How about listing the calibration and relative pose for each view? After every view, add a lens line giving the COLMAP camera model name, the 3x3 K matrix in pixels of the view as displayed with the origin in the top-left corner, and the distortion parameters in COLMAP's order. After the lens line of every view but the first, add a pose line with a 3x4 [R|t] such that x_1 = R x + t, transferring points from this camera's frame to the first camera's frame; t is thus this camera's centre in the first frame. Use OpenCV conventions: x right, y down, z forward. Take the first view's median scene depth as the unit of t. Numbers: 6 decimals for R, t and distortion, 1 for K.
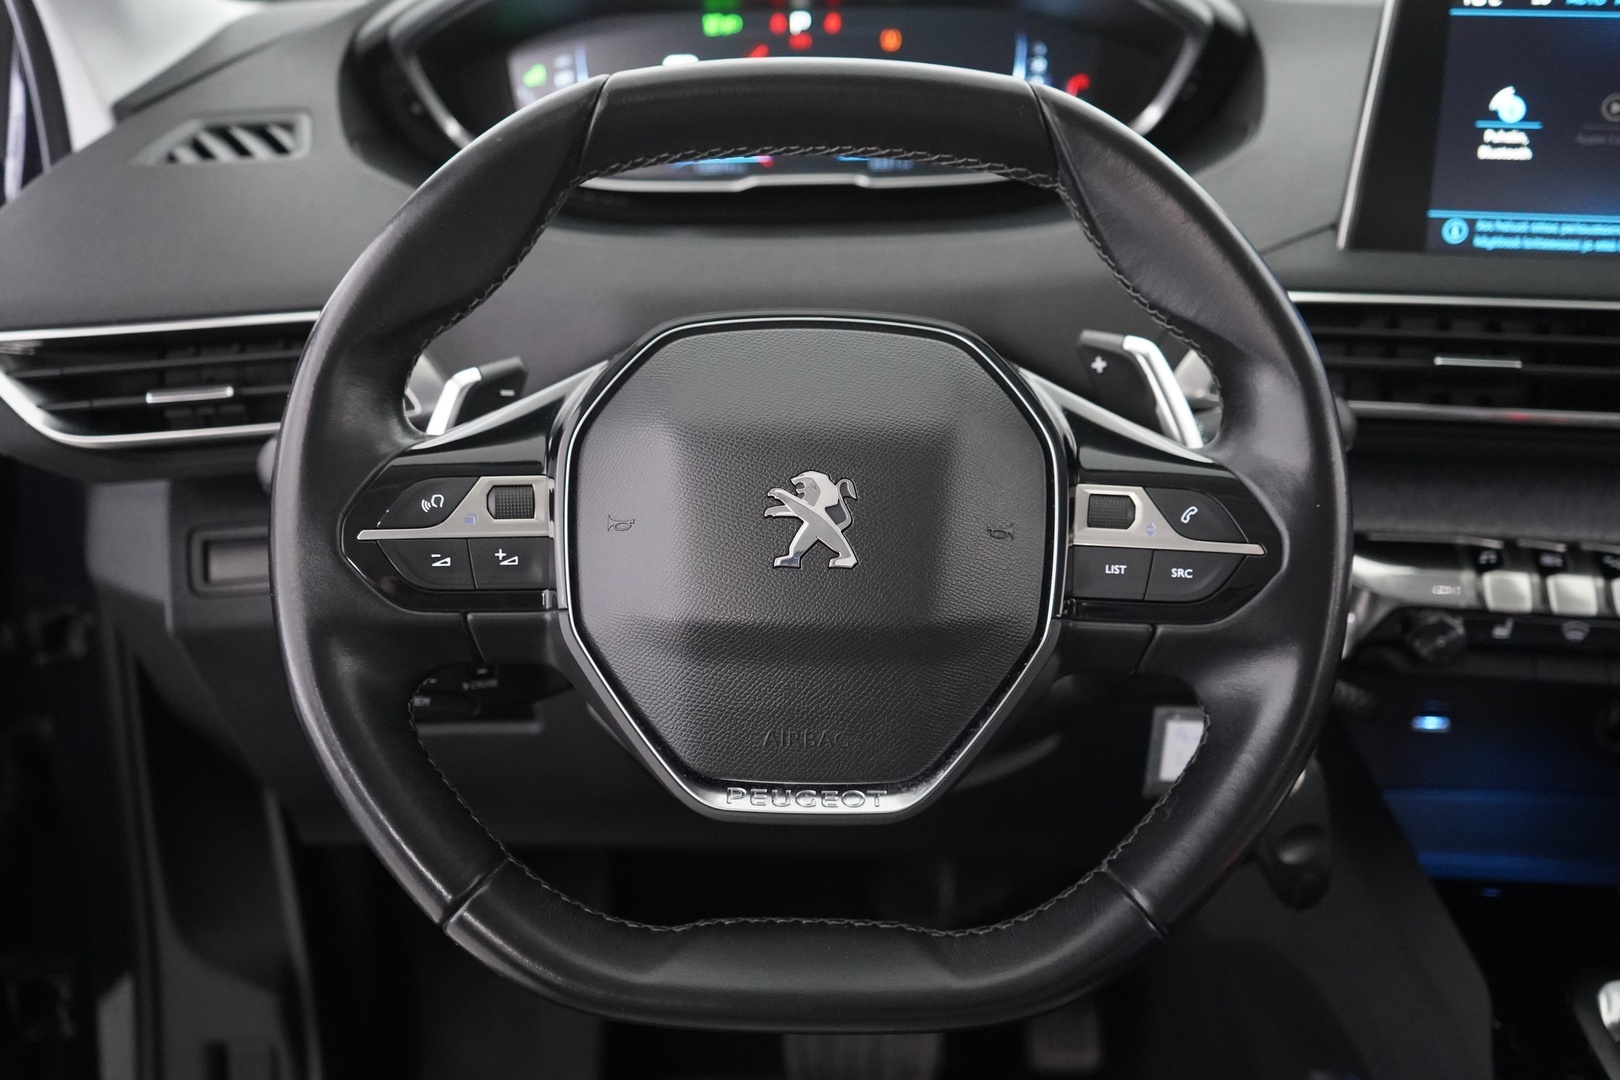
lens RADIAL K [[1782.7, 0, 810.0], [0, 1782.7, 540.0], [0, 0, 1]] dist [0.005386, 0.007160]
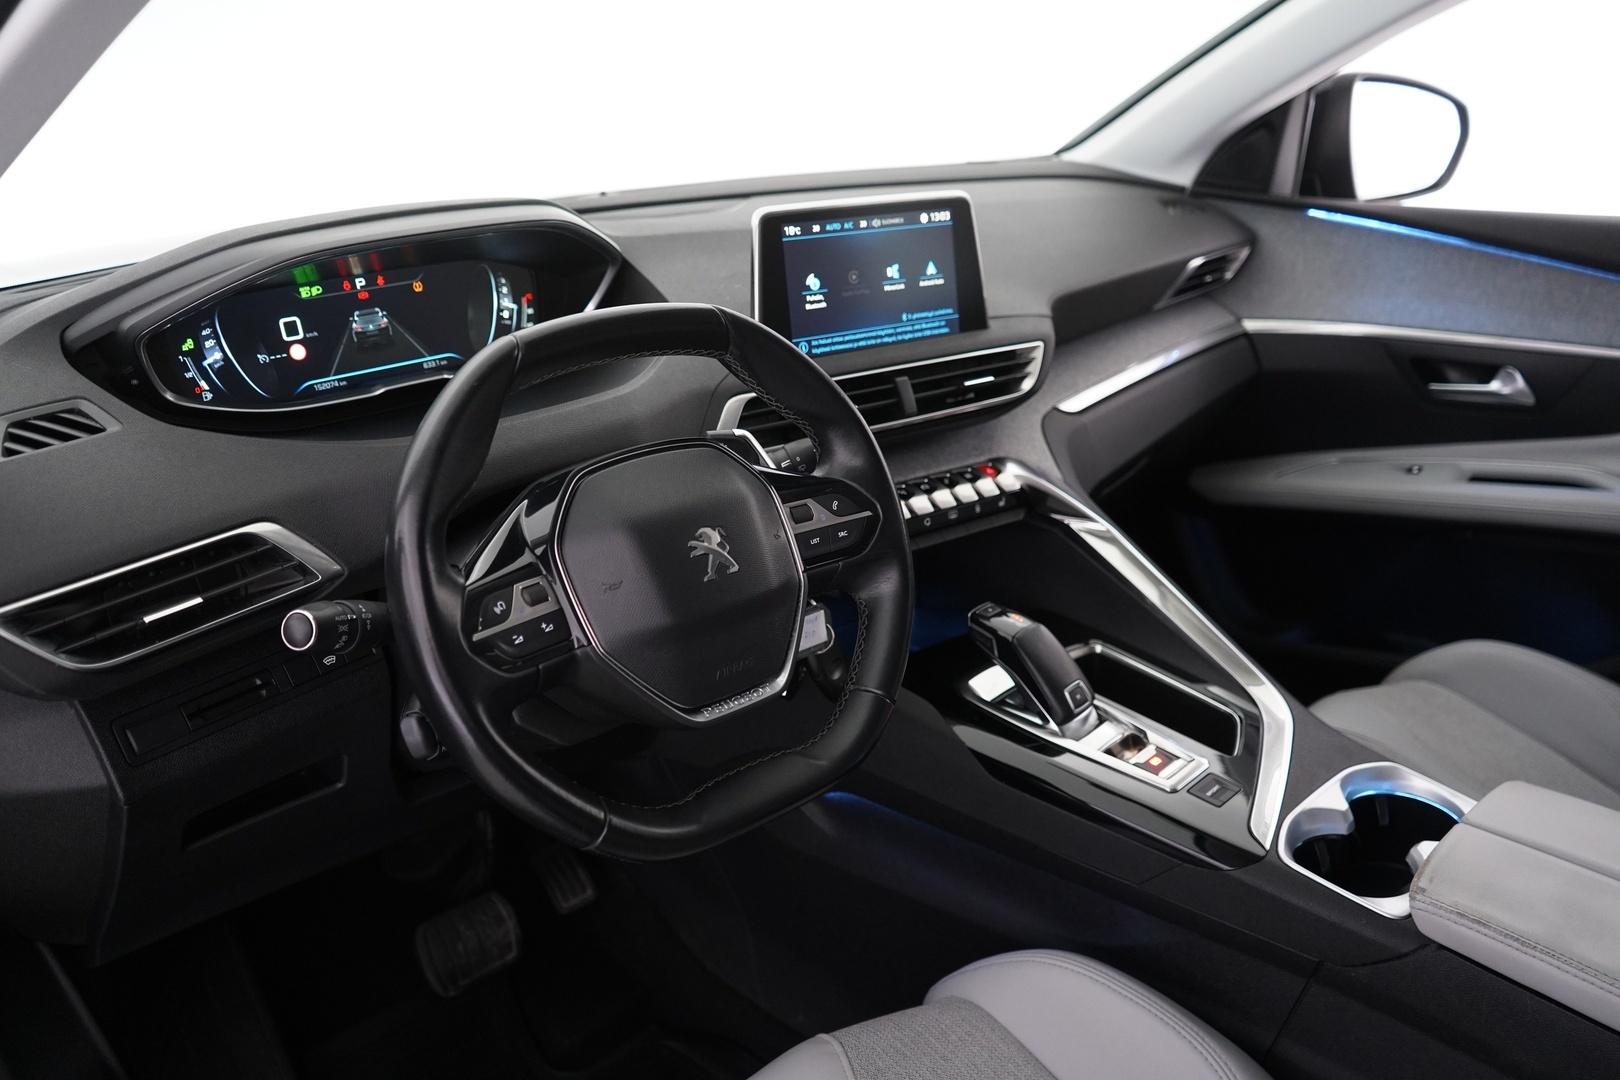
lens RADIAL K [[1303.5, 0, 810.0], [0, 1303.5, 540.0], [0, 0, 1]] dist [-0.010139, 0.002690]
pose [[0.727365, -0.251177, 0.638631, -0.740682], [0.267957, 0.960687, 0.072655, -0.089382], [-0.631774, 0.118279, 0.766075, -0.093178]]
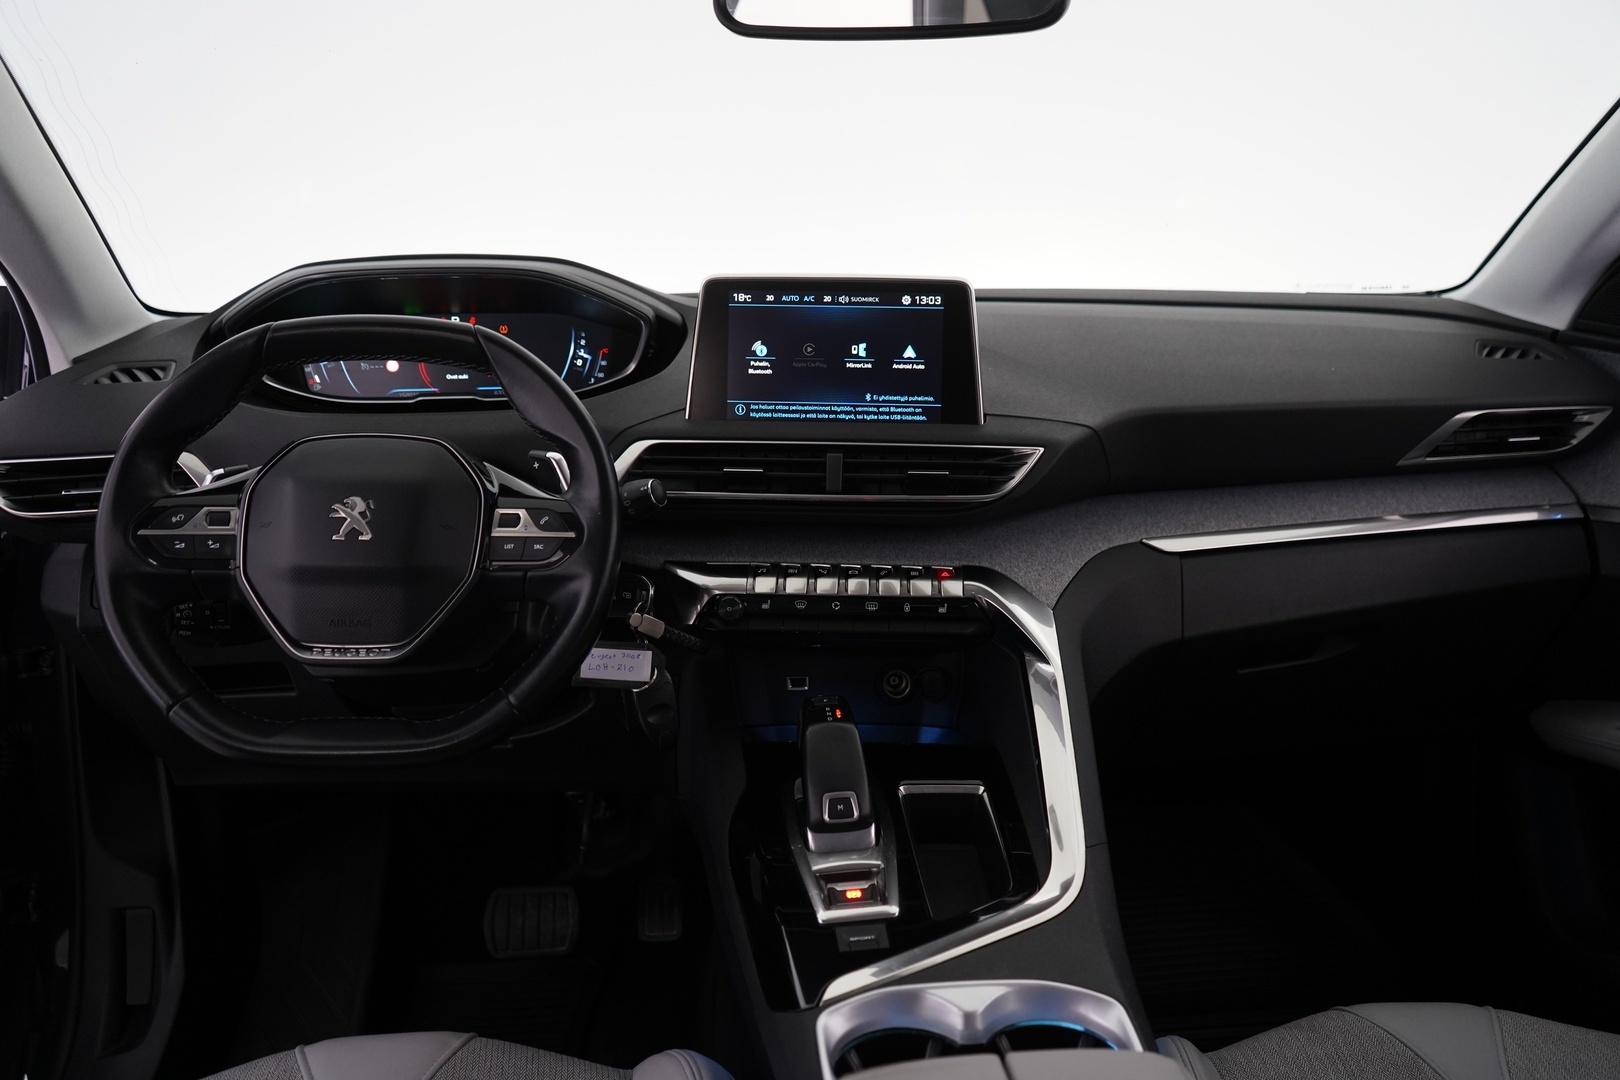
lens RADIAL K [[1303.5, 0, 810.0], [0, 1303.5, 540.0], [0, 0, 1]] dist [-0.010139, 0.002690]
pose [[0.997701, -0.010312, 0.066975, 0.419341], [0.021133, 0.986410, -0.162939, 0.264831], [-0.064384, 0.163979, 0.984360, -0.534942]]
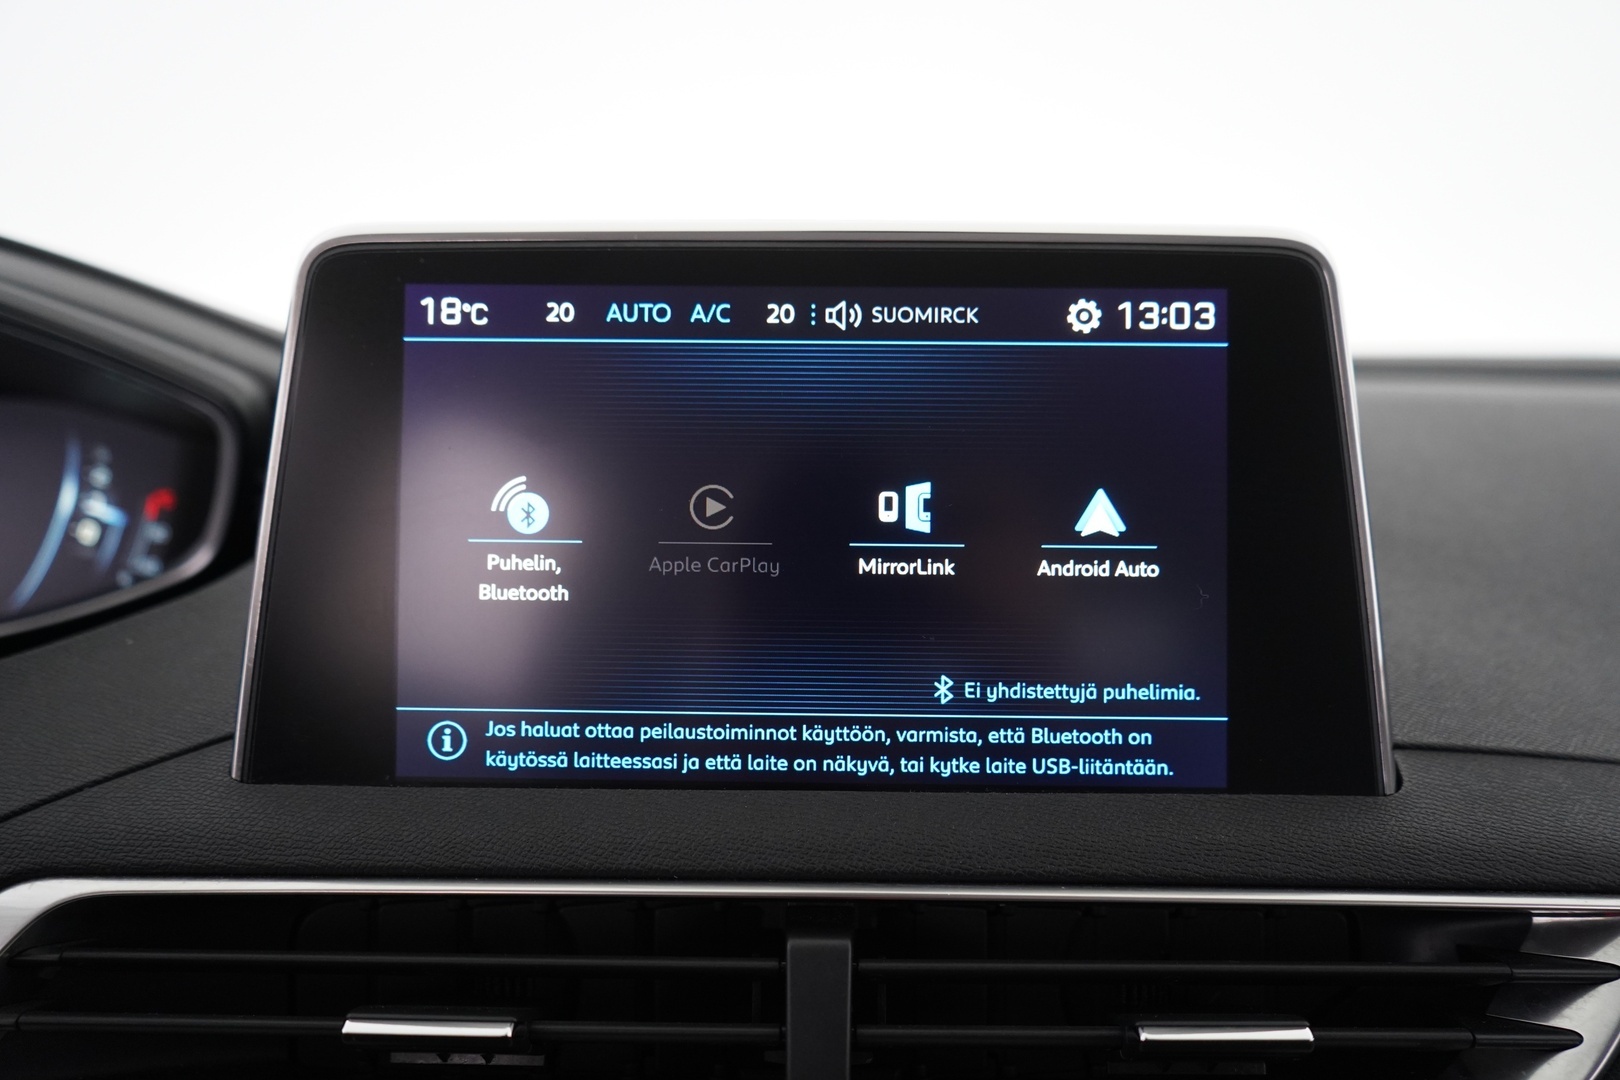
lens RADIAL K [[1303.5, 0, 810.0], [0, 1303.5, 540.0], [0, 0, 1]] dist [-0.010139, 0.002690]
pose [[0.993320, -0.014905, 0.114425, 0.523193], [0.043070, 0.967849, -0.247818, -0.161741], [-0.107053, 0.251090, 0.962026, 0.750847]]
